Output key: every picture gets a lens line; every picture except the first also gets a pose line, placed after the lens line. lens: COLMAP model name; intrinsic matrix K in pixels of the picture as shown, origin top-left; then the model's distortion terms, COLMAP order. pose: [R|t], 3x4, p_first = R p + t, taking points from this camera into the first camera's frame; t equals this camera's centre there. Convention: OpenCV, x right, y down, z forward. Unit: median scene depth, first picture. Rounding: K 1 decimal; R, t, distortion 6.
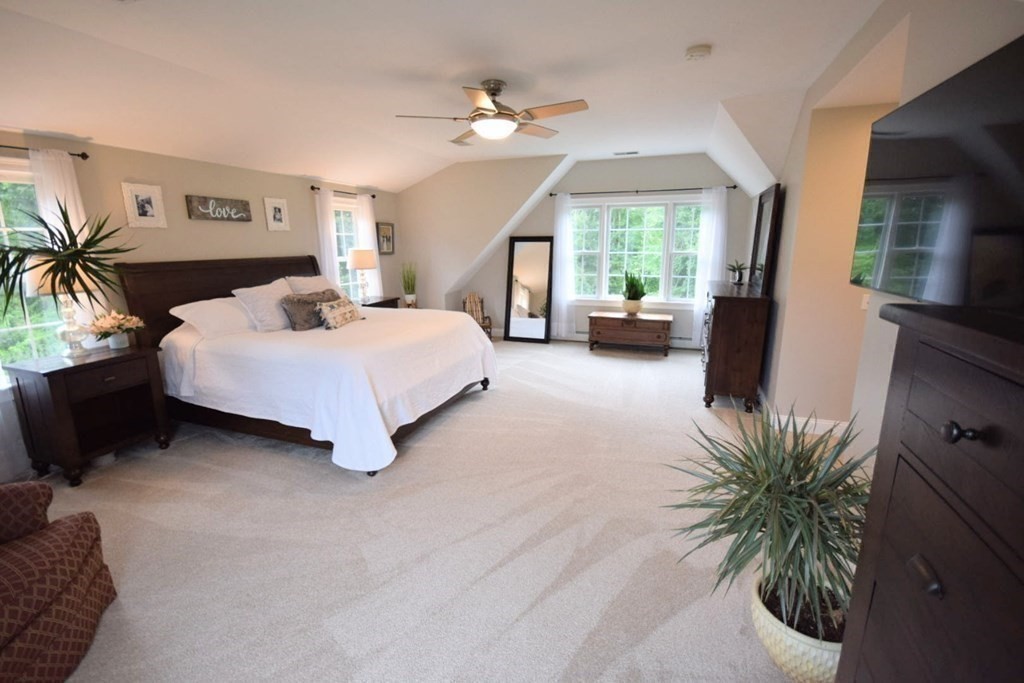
lens RADIAL K [[446.9, 0, 512.0], [0, 446.9, 341.5], [0, 0, 1]] dist [0.000446, 0.000455]
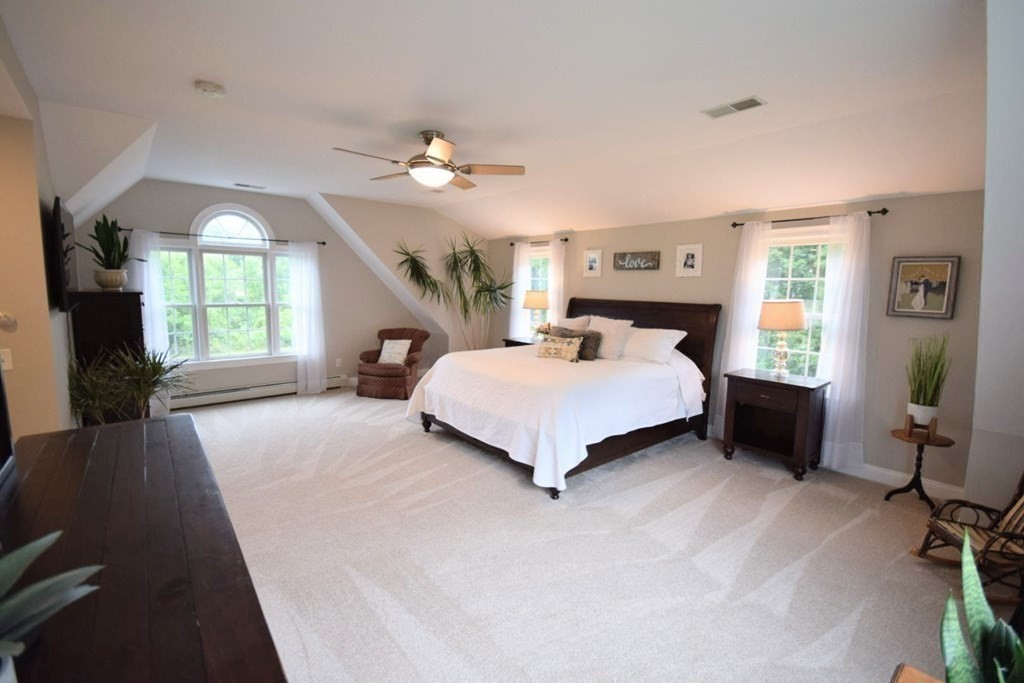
lens RADIAL K [[446.9, 0, 512.0], [0, 446.9, 341.5], [0, 0, 1]] dist [0.000446, 0.000455]
pose [[-0.490819, 0.098850, -0.865636, 0.571225], [-0.212082, 0.950103, 0.228747, -0.280589], [0.845055, 0.295859, -0.445365, 1.262432]]
